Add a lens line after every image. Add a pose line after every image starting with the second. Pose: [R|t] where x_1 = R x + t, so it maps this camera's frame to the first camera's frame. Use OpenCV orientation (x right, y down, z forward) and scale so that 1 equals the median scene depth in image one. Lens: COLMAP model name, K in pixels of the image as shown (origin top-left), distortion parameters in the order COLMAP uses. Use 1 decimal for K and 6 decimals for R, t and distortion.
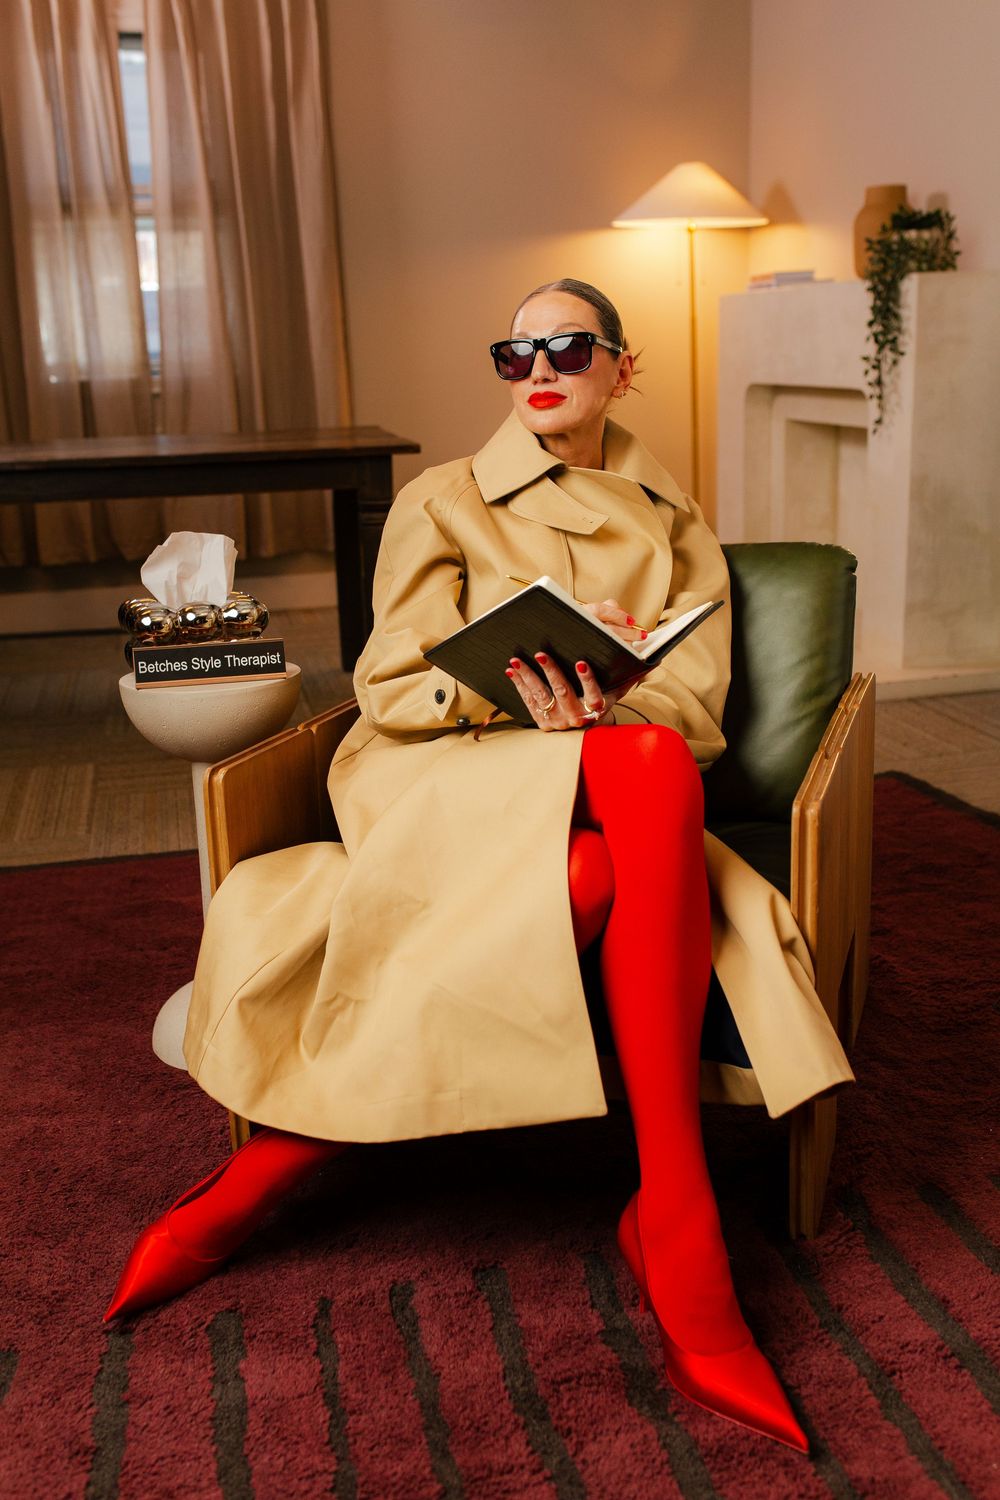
lens RADIAL K [[1506.4, 0, 545.1], [0, 1506.4, 748.4], [0, 0, 1]] dist [0.007354, 0.004873]
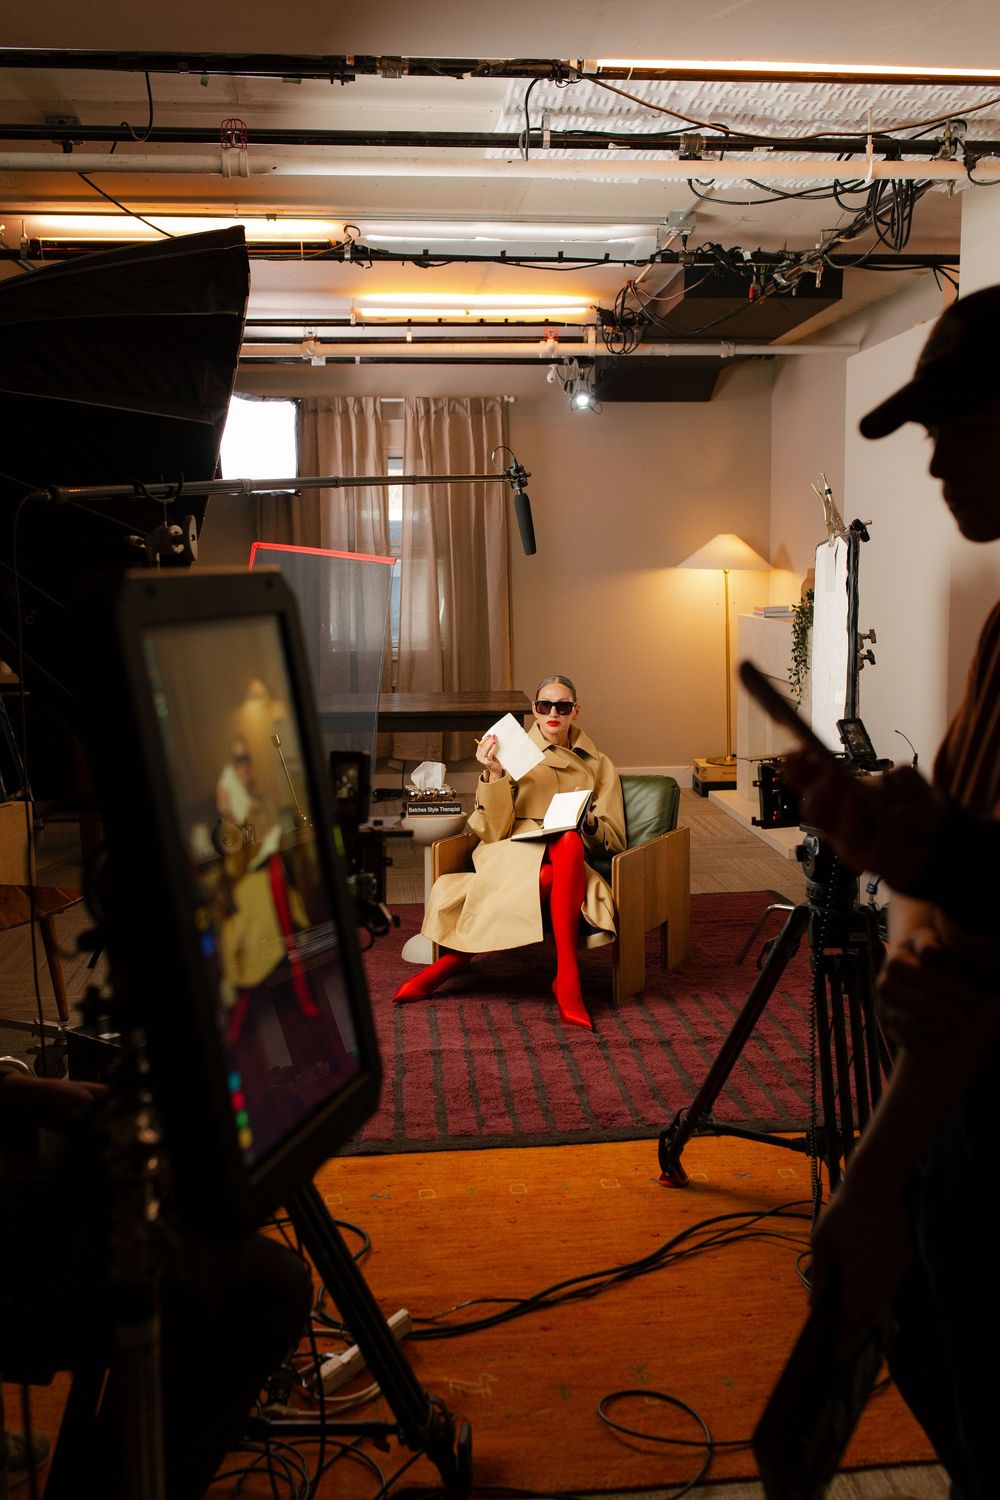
lens RADIAL K [[1674.2, 0, 500.0], [0, 1674.2, 750.0], [0, 0, 1]] dist [0.005208, 0.000883]
pose [[0.987764, 0.040452, -0.150618, 0.139821], [-0.059154, 0.990786, -0.121833, 0.079547], [0.144302, 0.129252, 0.981056, -0.791563]]
